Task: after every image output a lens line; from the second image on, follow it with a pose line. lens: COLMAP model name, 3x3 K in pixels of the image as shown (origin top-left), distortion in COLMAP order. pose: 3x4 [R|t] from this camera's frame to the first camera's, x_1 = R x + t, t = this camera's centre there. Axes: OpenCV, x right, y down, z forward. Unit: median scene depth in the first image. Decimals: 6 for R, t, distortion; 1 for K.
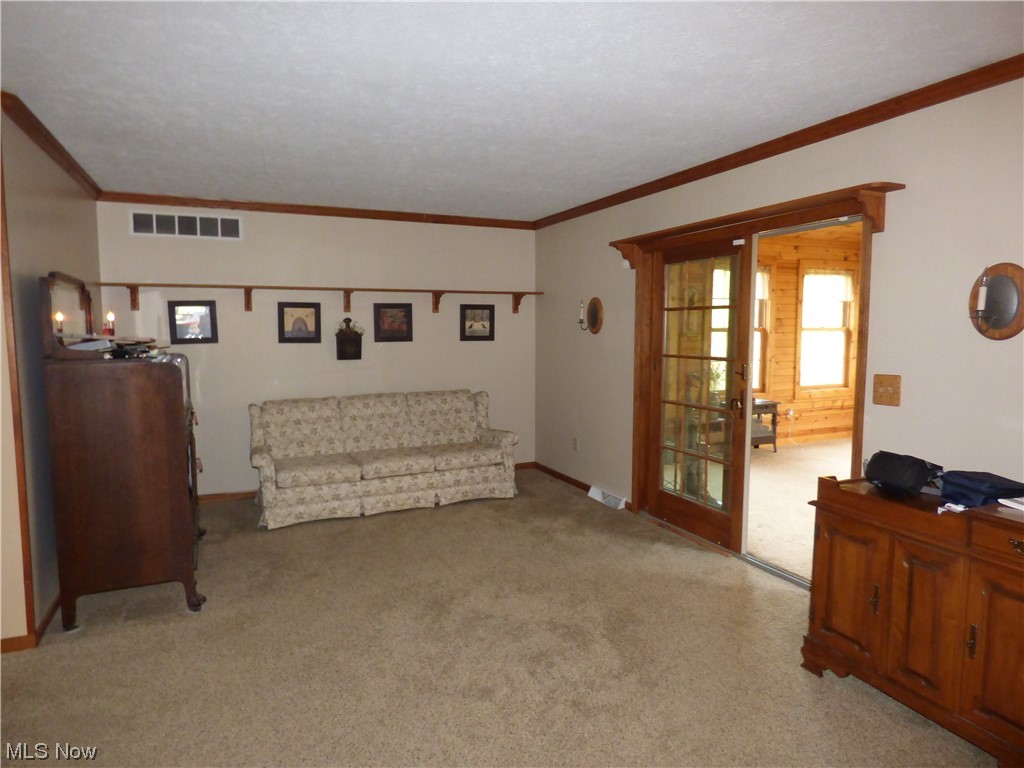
lens RADIAL K [[622.1, 0, 511.2], [0, 622.1, 384.7], [0, 0, 1]] dist [-0.006563, -0.003677]
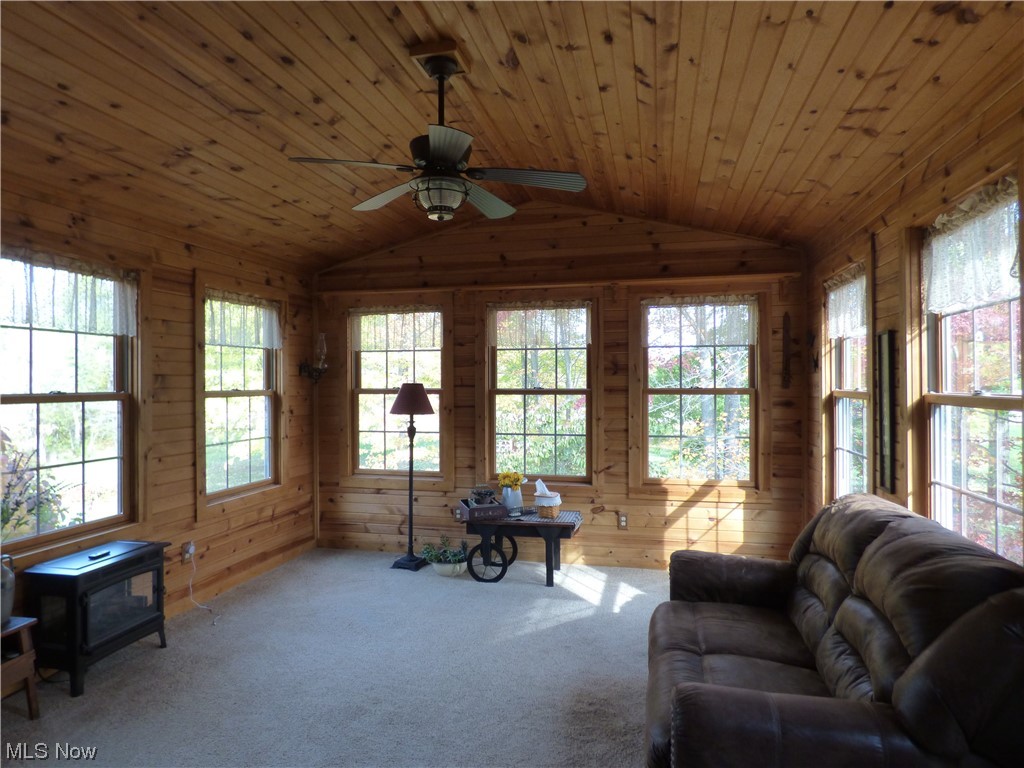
lens RADIAL K [[622.1, 0, 511.6], [0, 622.1, 382.4], [0, 0, 1]] dist [-0.006563, -0.003677]
pose [[0.607711, 0.001725, 0.794156, 0.192780], [0.071855, 0.995776, -0.057149, -0.048476], [-0.790901, 0.091794, 0.605021, 0.443326]]
